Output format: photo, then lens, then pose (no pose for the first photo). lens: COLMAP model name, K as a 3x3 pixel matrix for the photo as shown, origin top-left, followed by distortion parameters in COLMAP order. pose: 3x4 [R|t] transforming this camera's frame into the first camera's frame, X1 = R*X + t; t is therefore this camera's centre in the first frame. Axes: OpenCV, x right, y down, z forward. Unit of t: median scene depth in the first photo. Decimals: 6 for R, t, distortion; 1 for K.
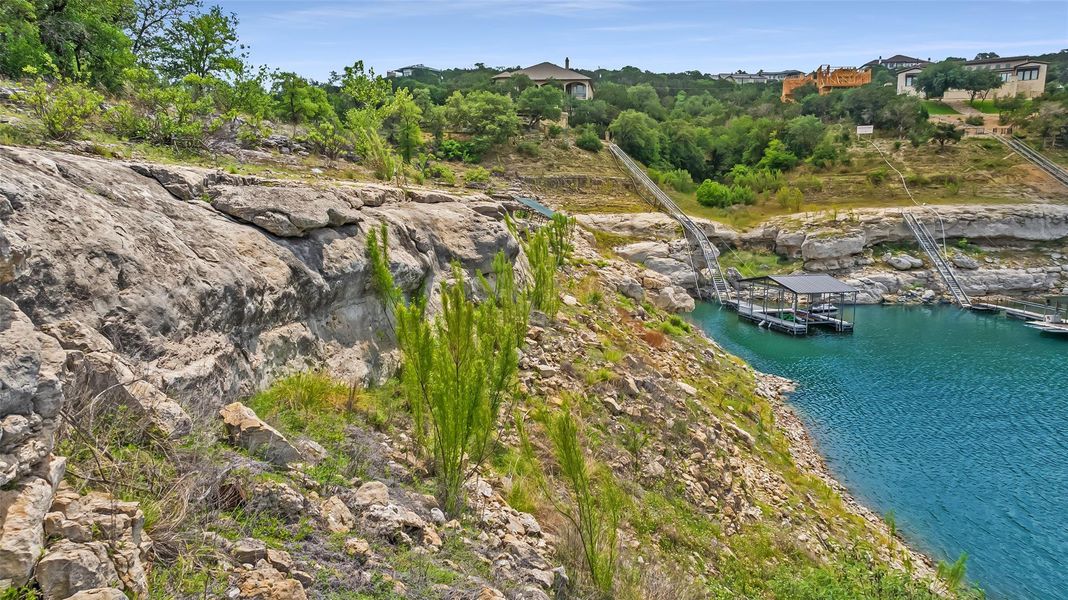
lens RADIAL K [[779.1, 0, 535.4], [0, 779.1, 300.7], [0, 0, 1]] dist [-0.046406, 0.001858]
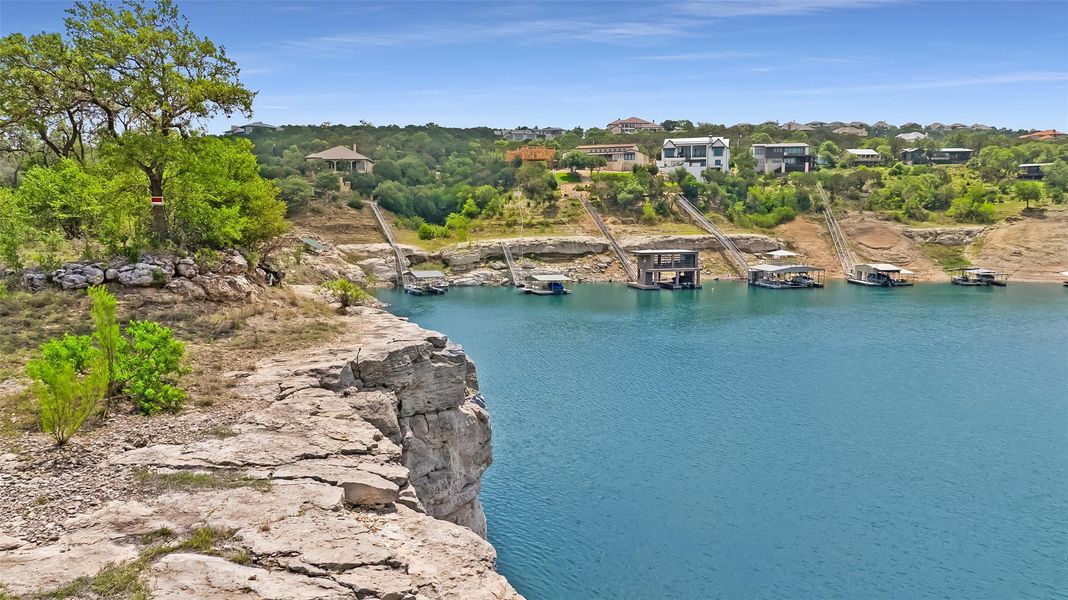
lens RADIAL K [[779.1, 0, 531.8], [0, 779.1, 298.1], [0, 0, 1]] dist [-0.046406, 0.001858]
pose [[0.982639, -0.024850, 0.183858, 0.157432], [0.030816, 0.999085, -0.029662, 0.091101], [-0.182952, 0.034813, 0.982505, -0.957719]]
